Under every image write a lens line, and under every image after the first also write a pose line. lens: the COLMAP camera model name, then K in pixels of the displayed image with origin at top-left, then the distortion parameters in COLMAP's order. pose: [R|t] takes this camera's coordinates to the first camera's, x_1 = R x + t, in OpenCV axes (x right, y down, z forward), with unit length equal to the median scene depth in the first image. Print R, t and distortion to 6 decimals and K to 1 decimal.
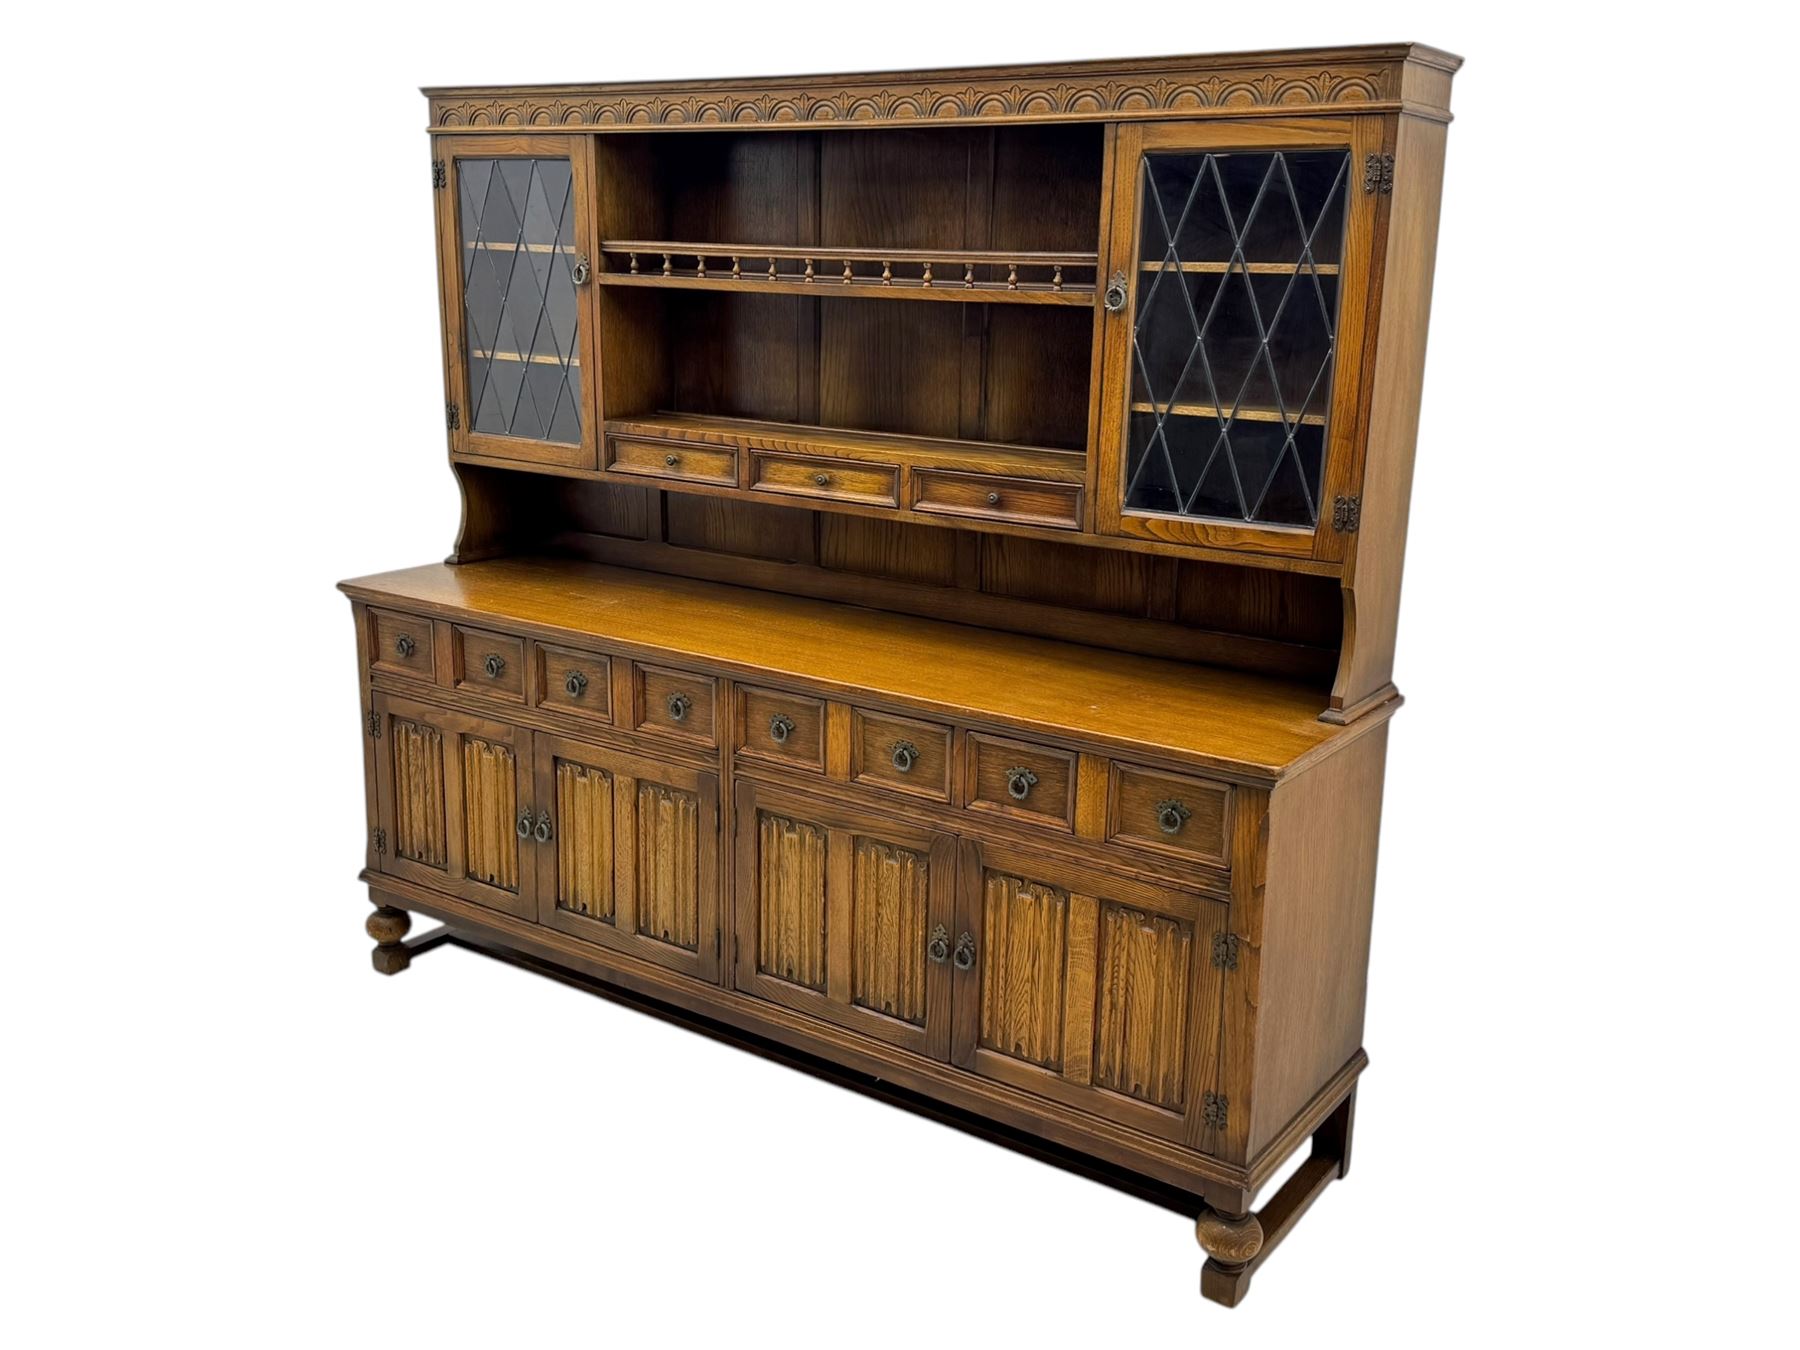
lens RADIAL K [[1790.0, 0, 860.5], [0, 1790.0, 668.8], [0, 0, 1]] dist [0.065232, -0.003613]
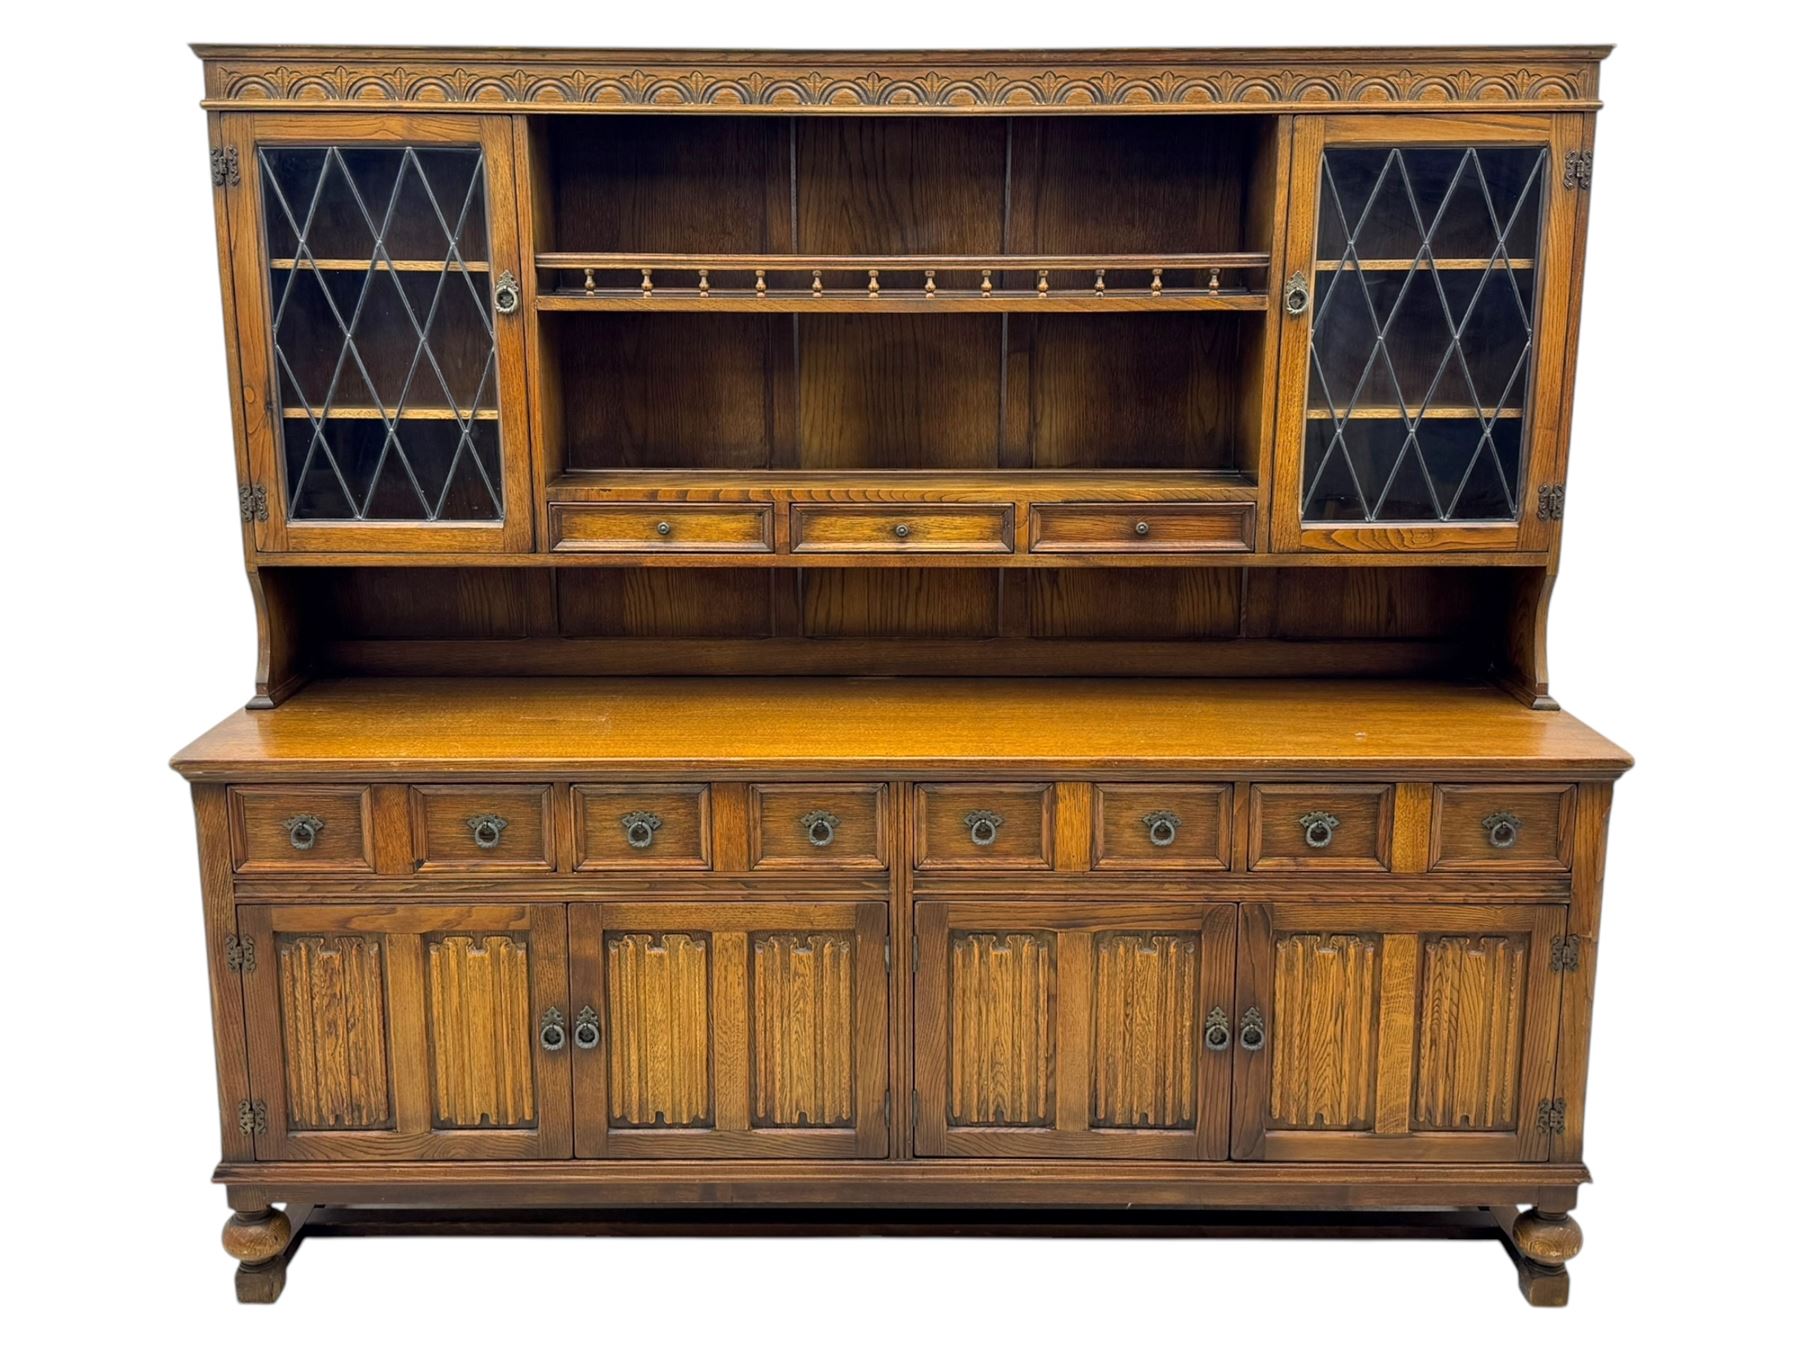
lens RADIAL K [[1830.4, 0, 933.0], [0, 1830.4, 640.7], [0, 0, 1]] dist [0.138671, -0.322398]
pose [[0.803919, -0.140614, 0.577877, -0.562511], [0.155050, 0.987600, 0.024612, -0.079760], [-0.574172, 0.069813, 0.815753, 0.318238]]
